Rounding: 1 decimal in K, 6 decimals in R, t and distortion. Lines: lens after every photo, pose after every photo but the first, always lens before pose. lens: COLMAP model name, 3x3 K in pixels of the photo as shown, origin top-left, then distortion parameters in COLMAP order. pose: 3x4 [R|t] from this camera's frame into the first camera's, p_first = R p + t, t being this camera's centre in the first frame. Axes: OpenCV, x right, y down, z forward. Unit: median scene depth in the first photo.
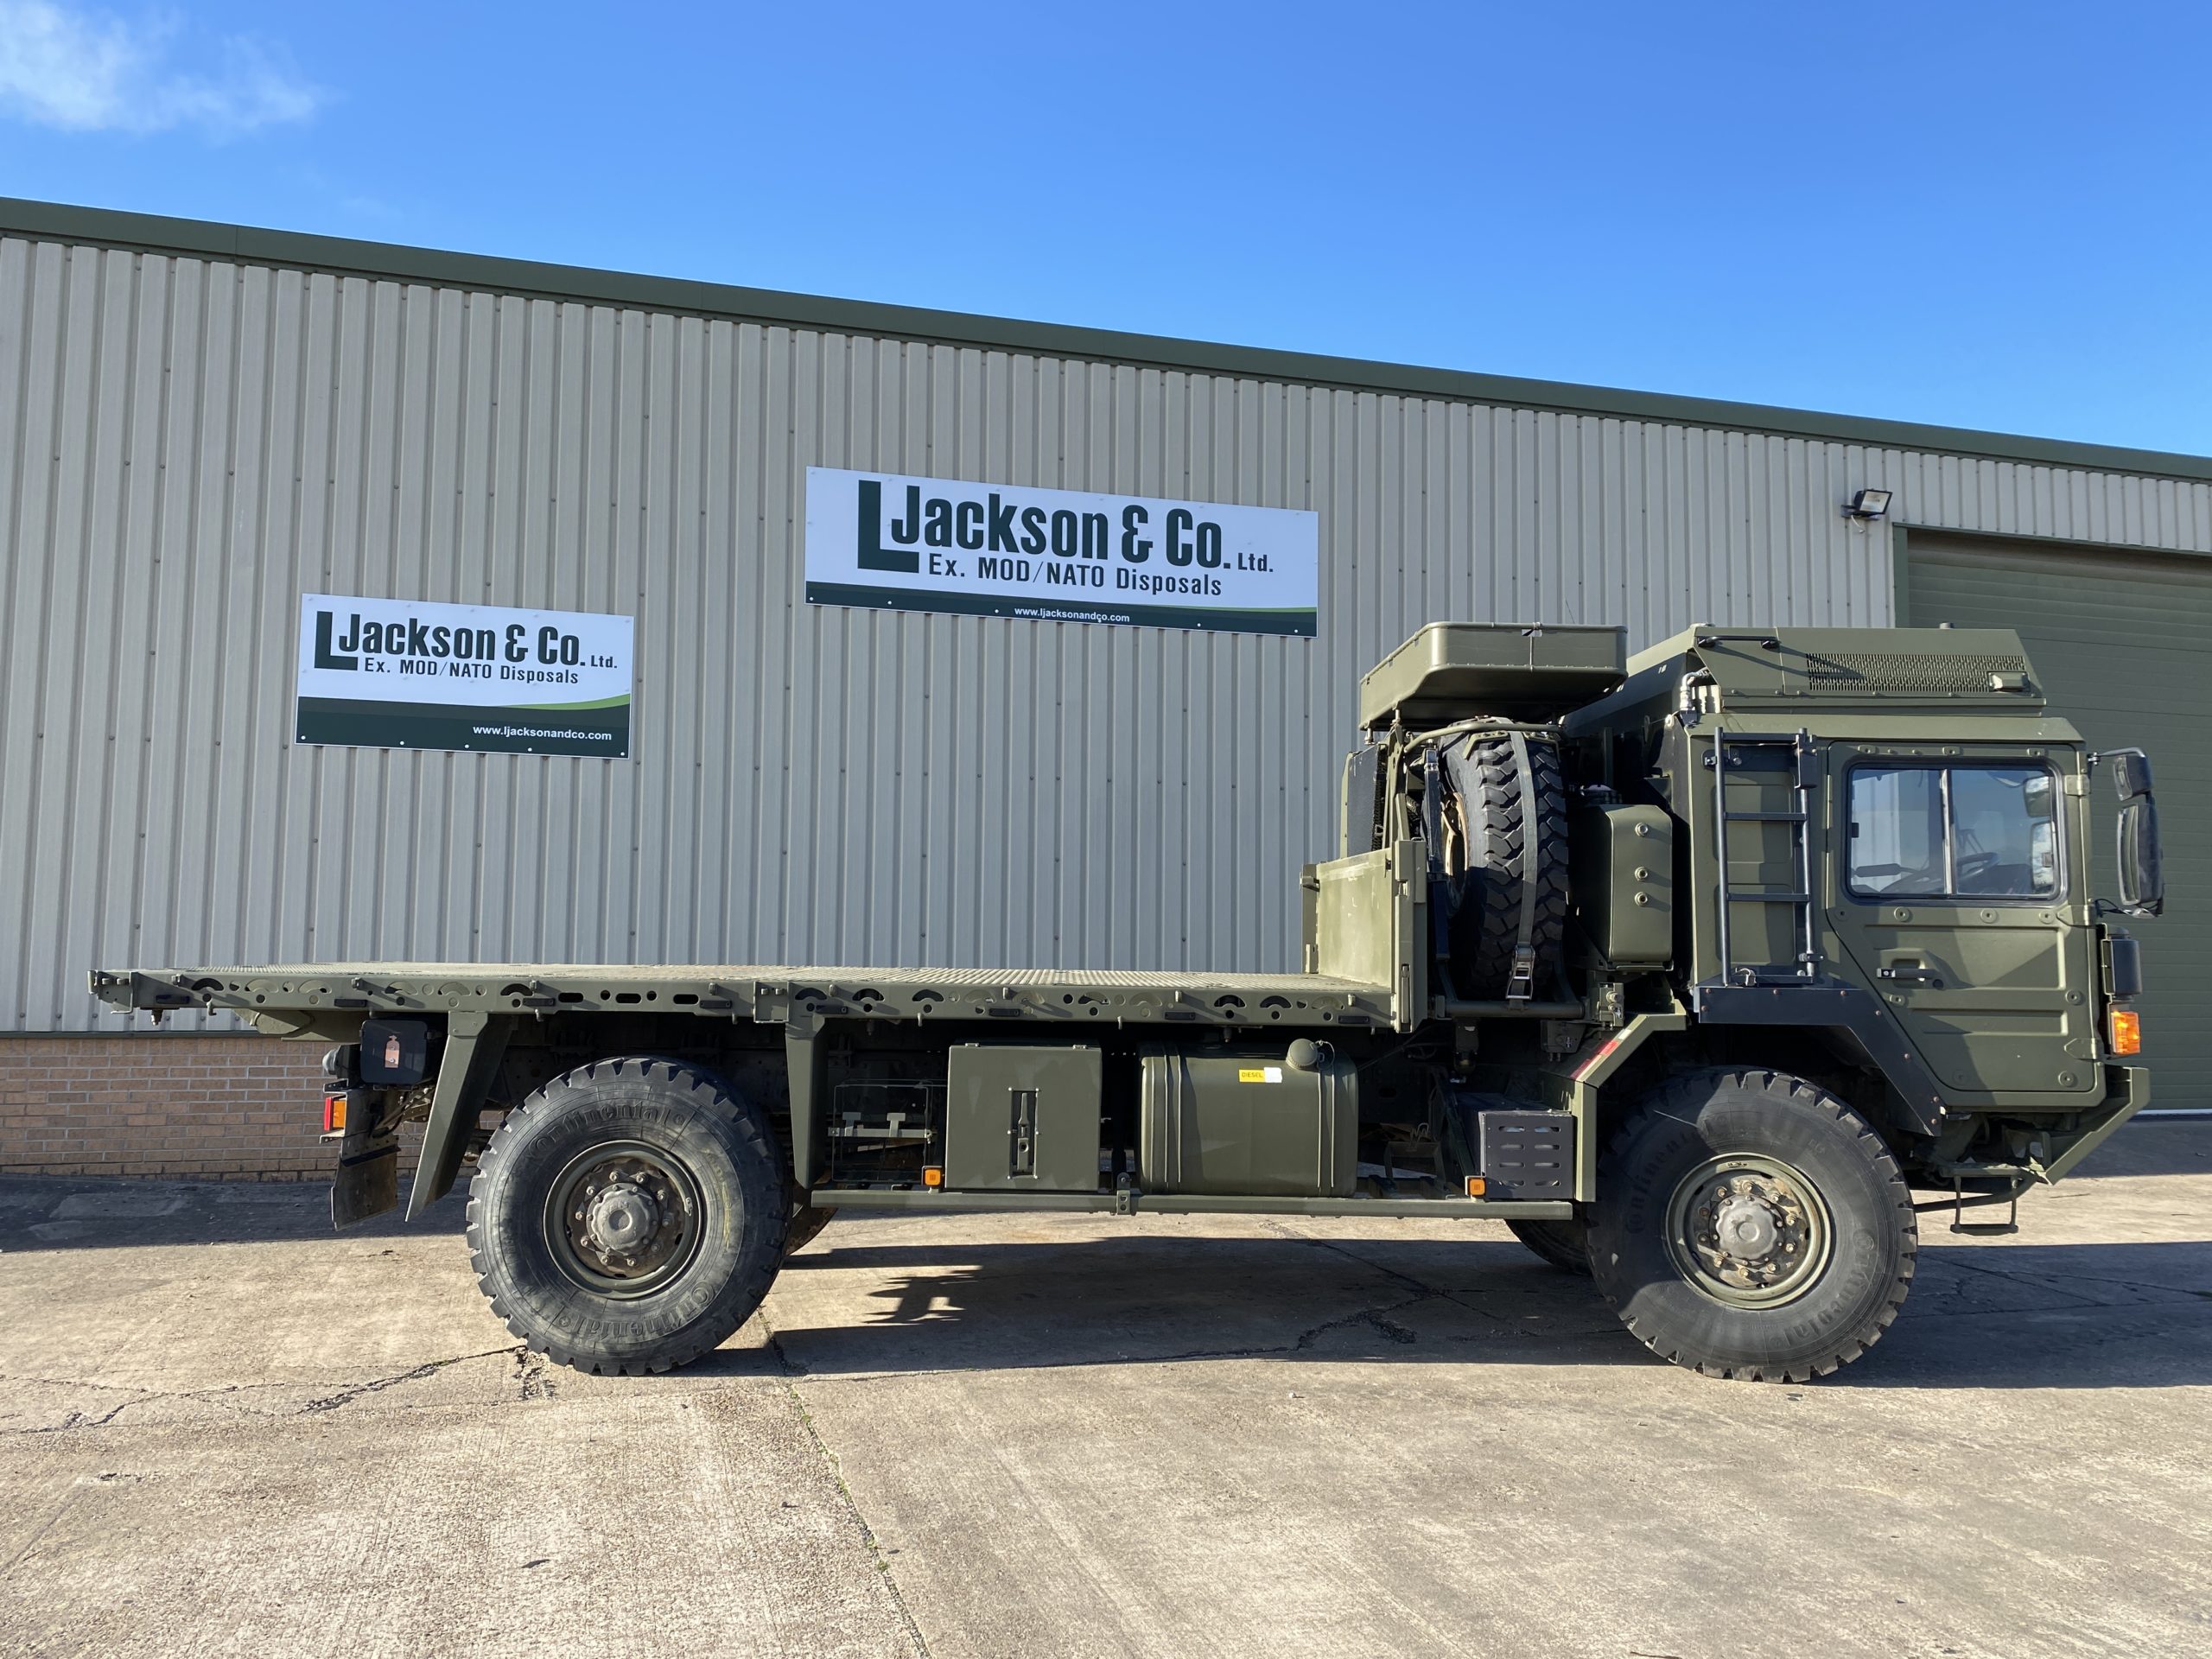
lens RADIAL K [[1683.1, 0, 1094.4], [0, 1683.1, 838.4], [0, 0, 1]] dist [0.030904, -0.030793]
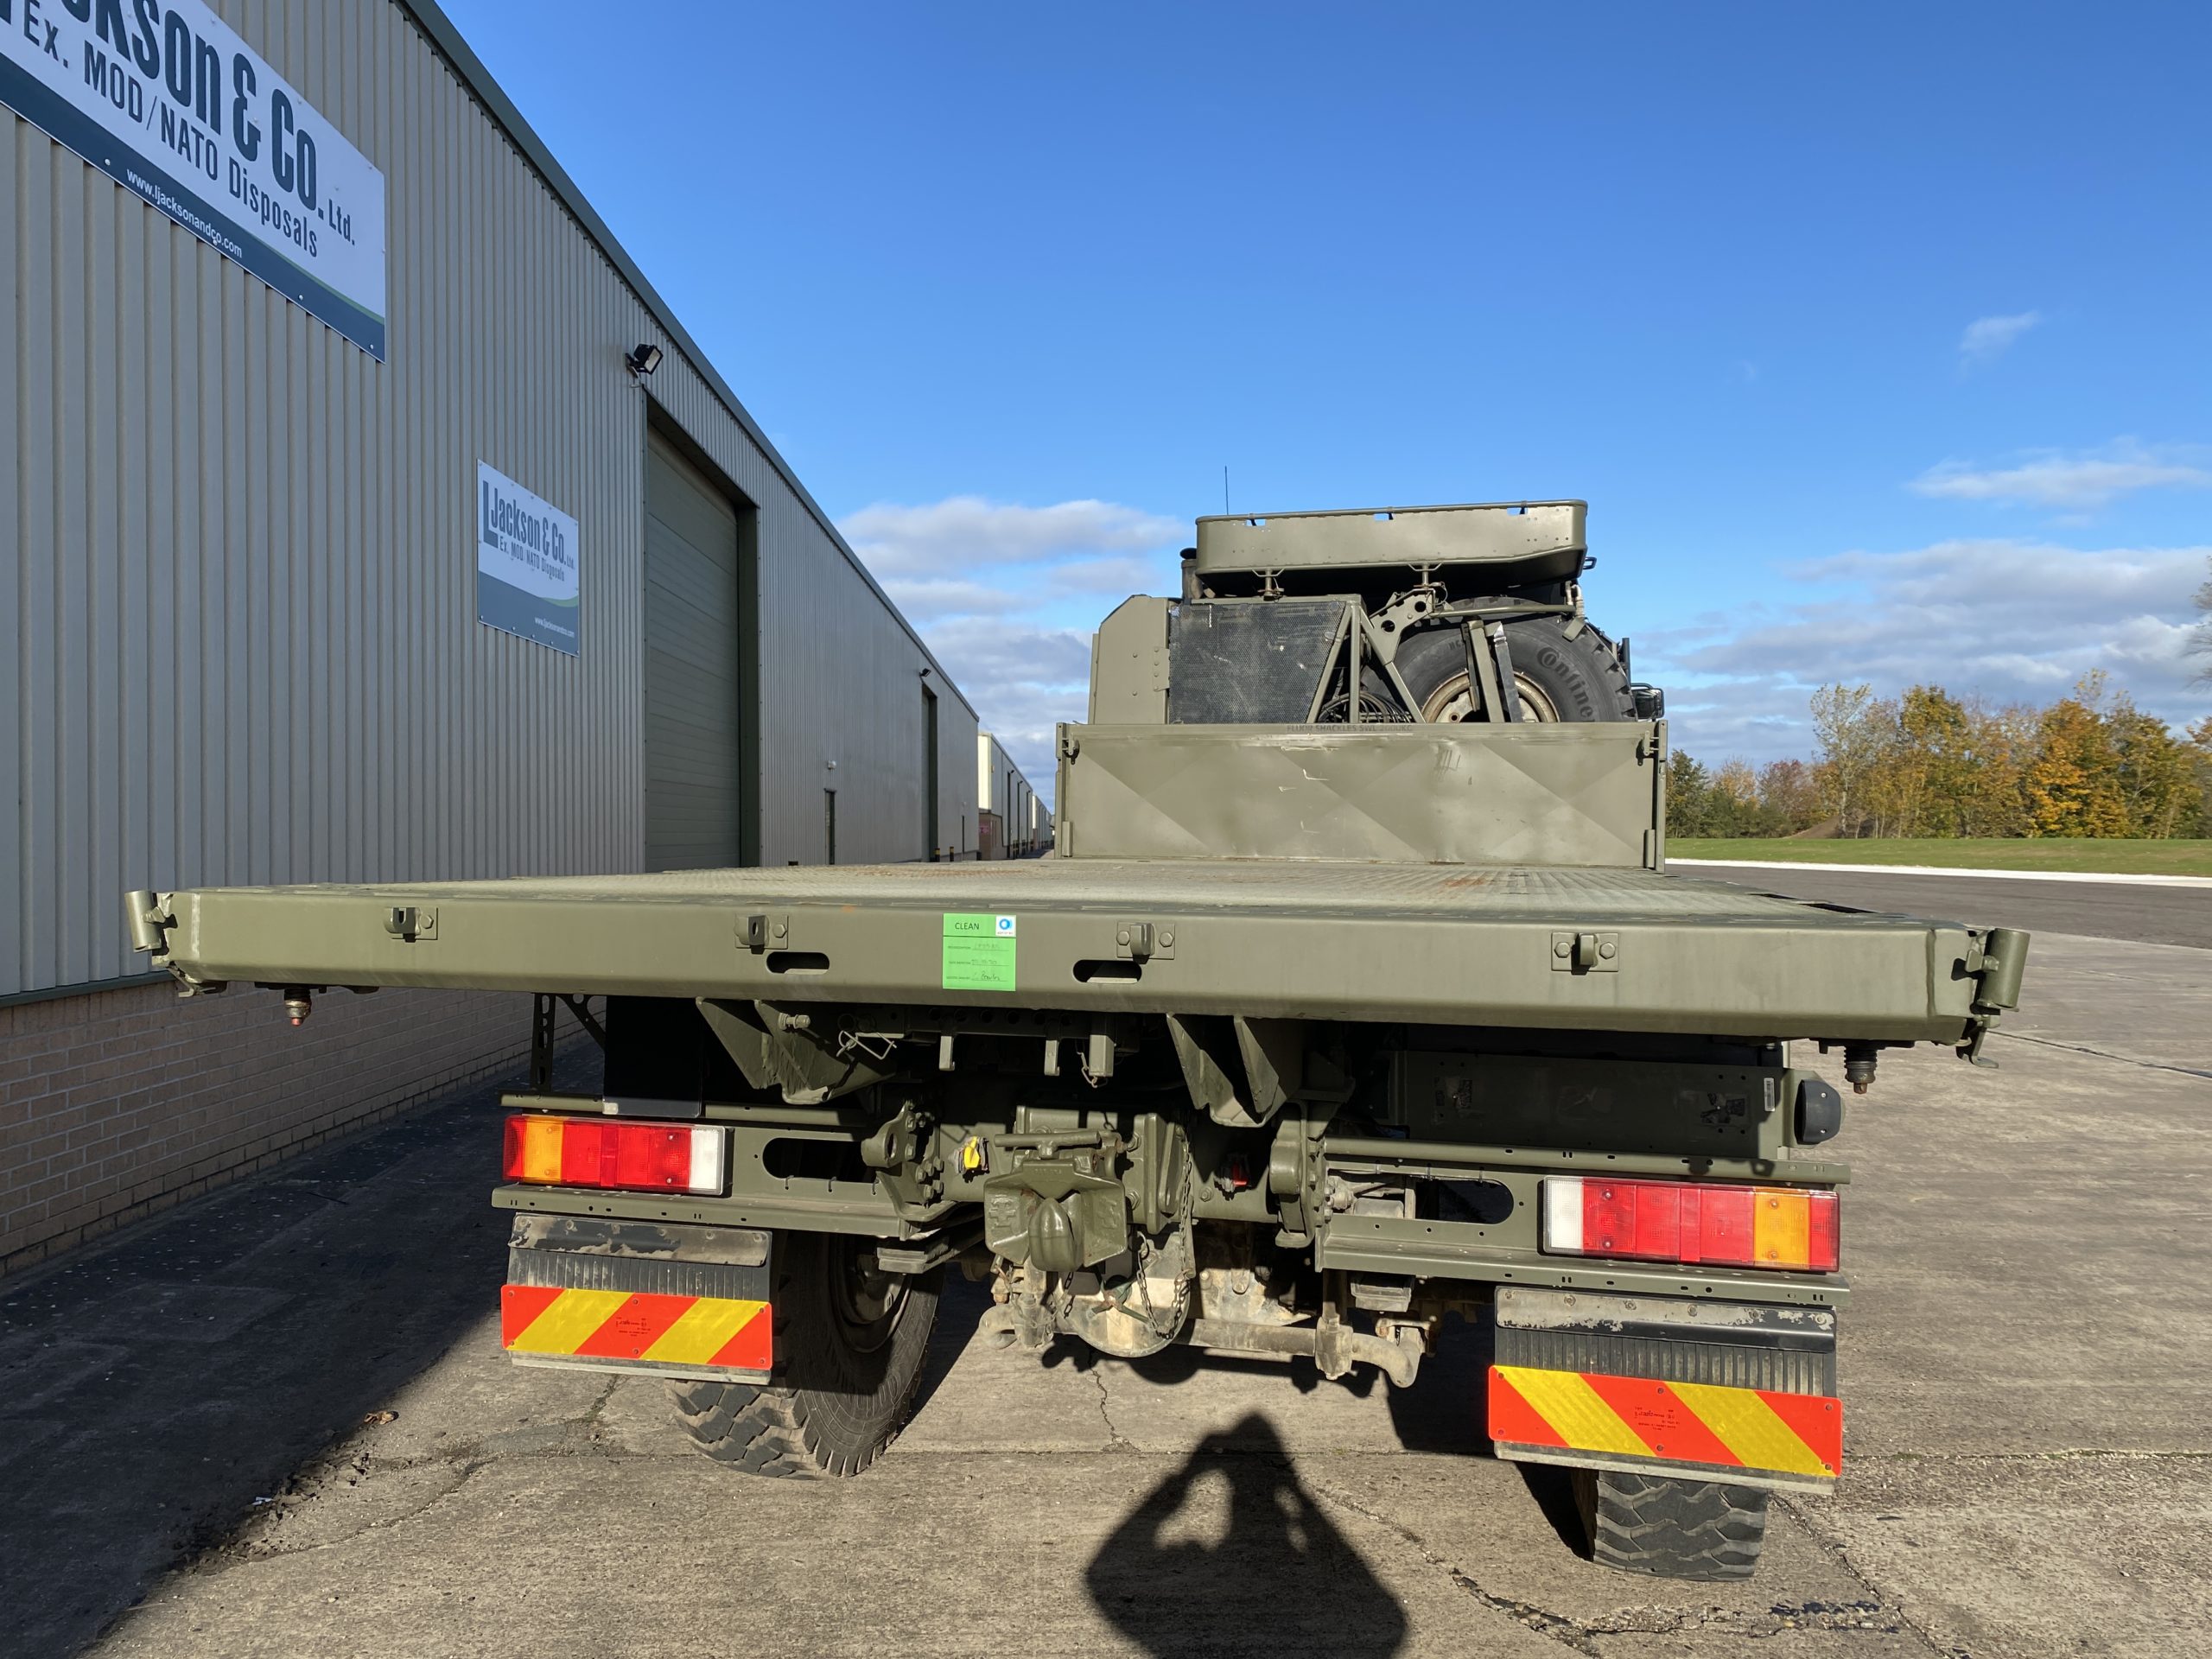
lens RADIAL K [[1683.1, 0, 1095.0], [0, 1683.1, 831.1], [0, 0, 1]] dist [0.030904, -0.030793]
pose [[0.262735, -0.008664, 0.964829, -0.840470], [-0.065224, 0.997513, 0.026719, 0.059203], [-0.962661, -0.069950, 0.261517, 0.995540]]
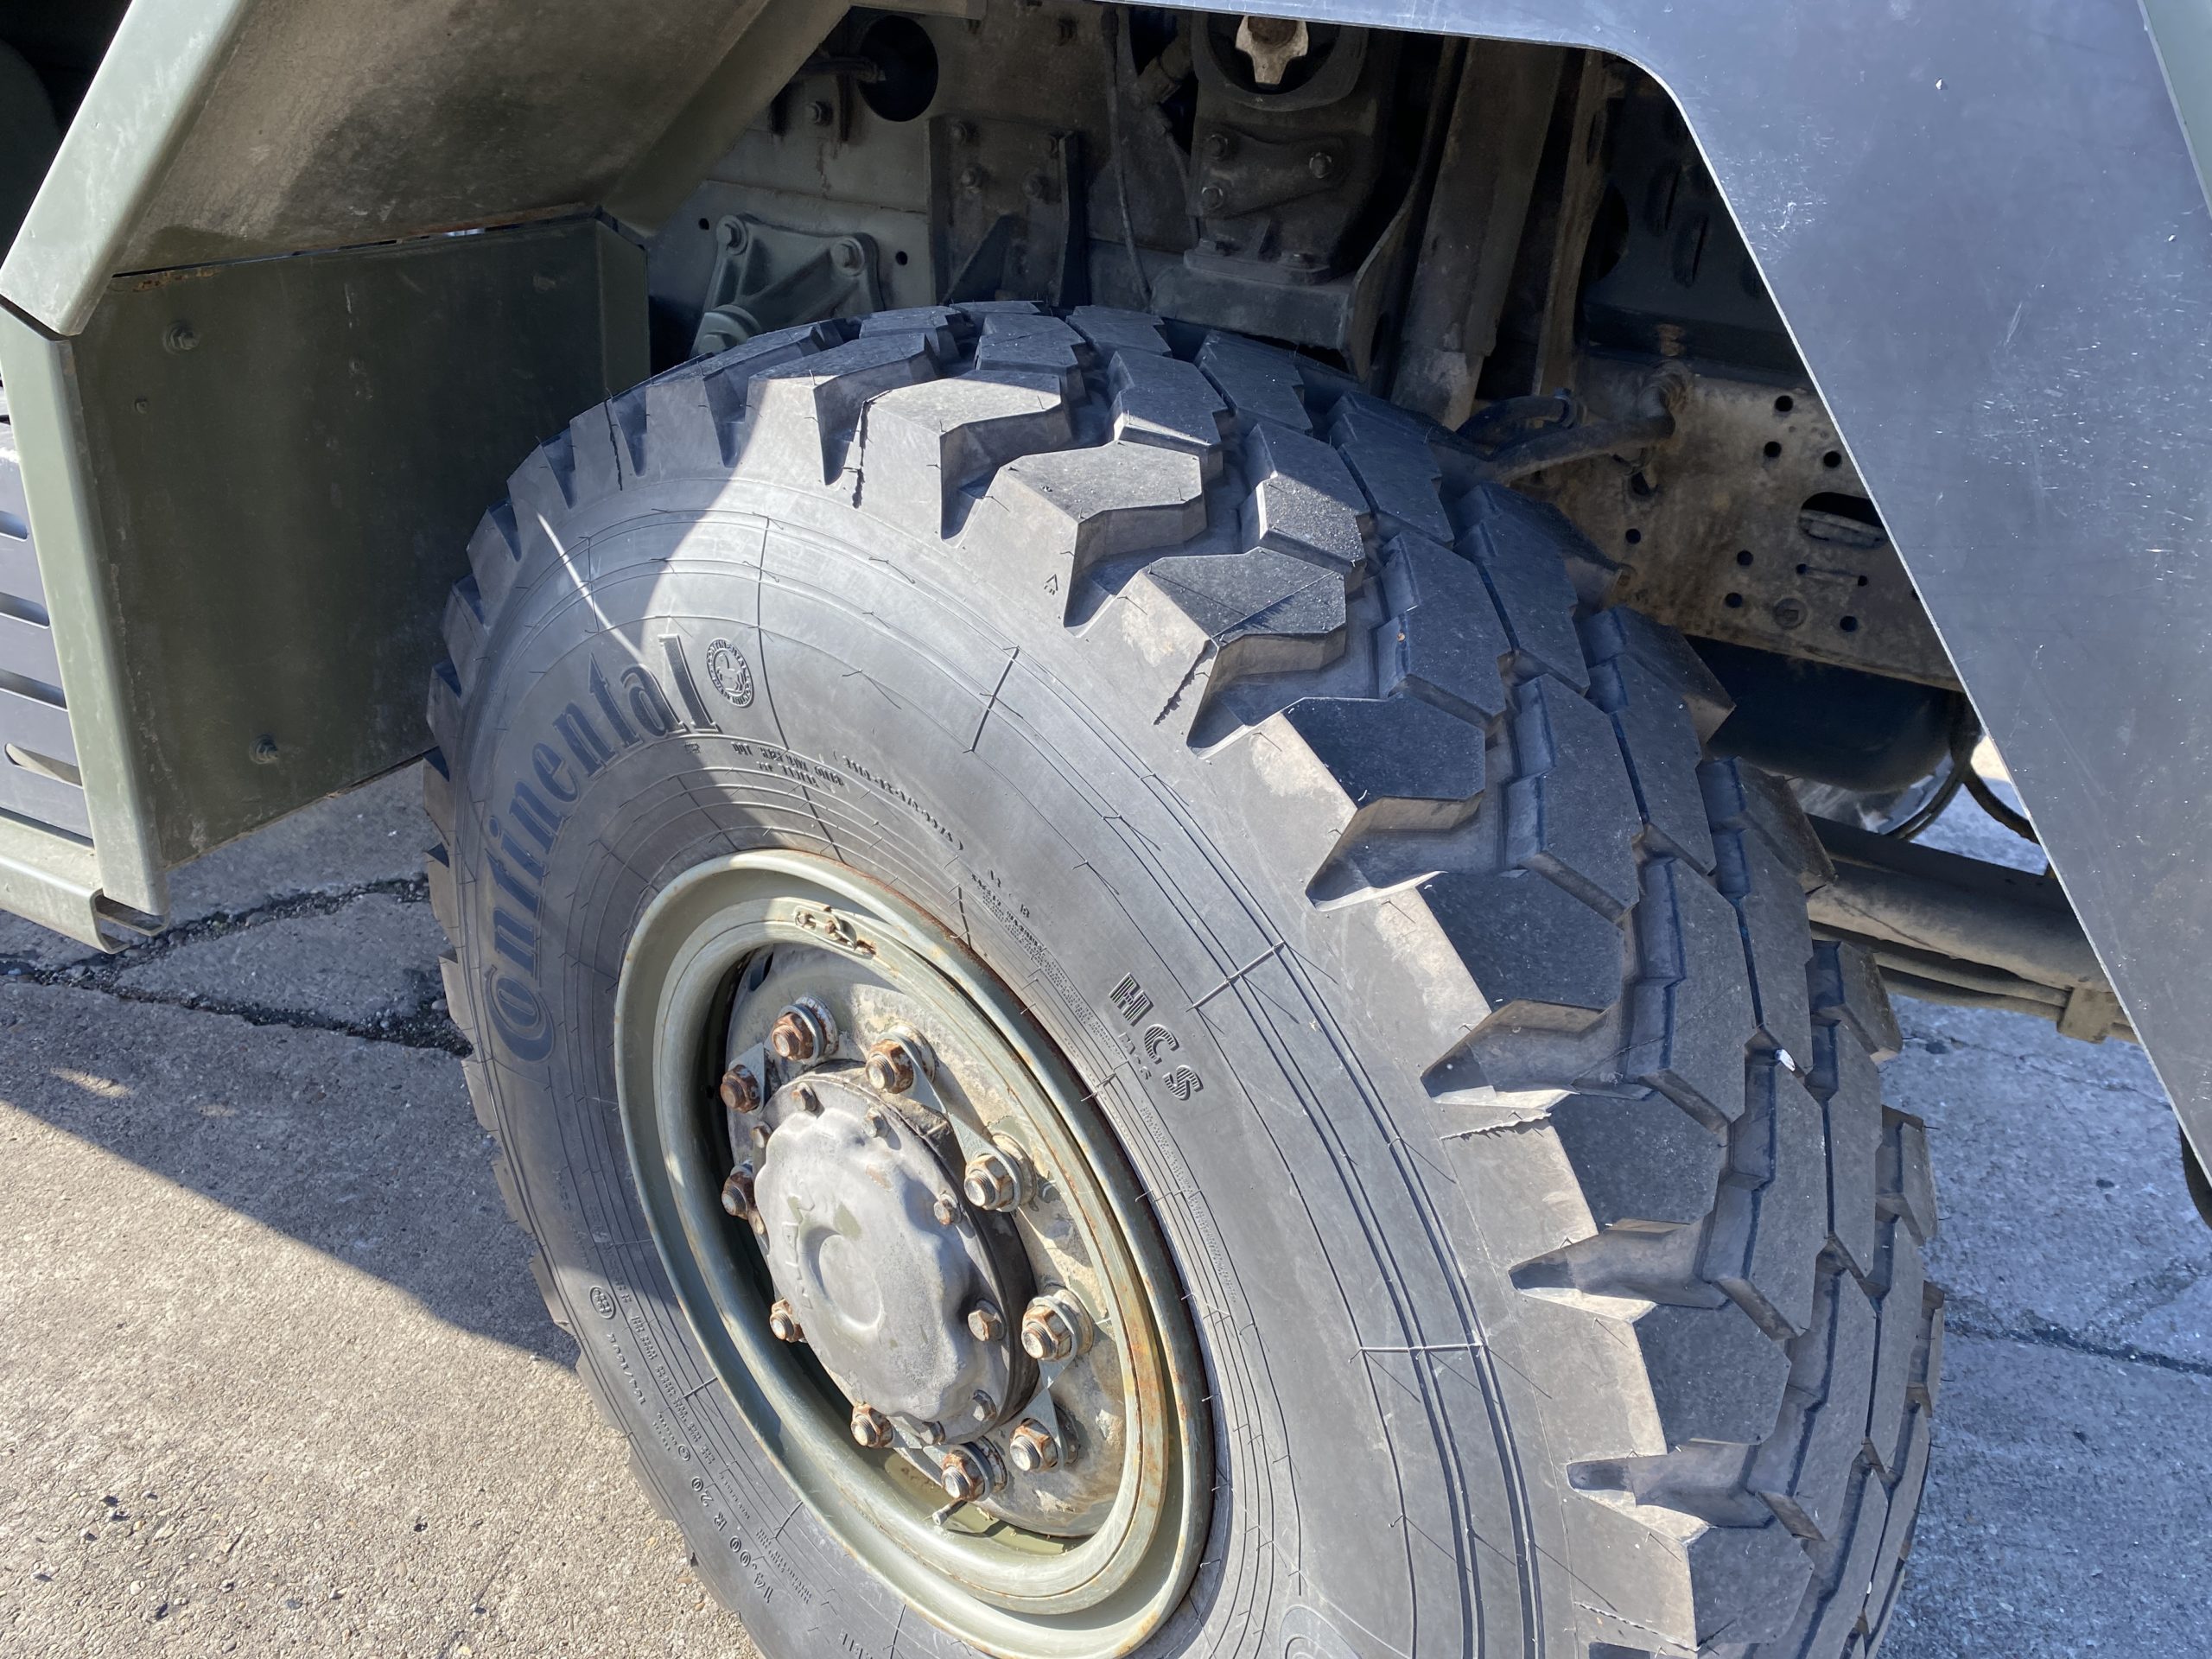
lens RADIAL K [[1683.1, 0, 1096.1], [0, 1683.1, 820.3], [0, 0, 1]] dist [0.030904, -0.030793]
pose [[0.888576, 0.255700, -0.380854, 0.436053], [-0.039889, 0.870162, 0.491149, 0.095895], [0.456991, -0.421232, 0.783405, 0.839229]]
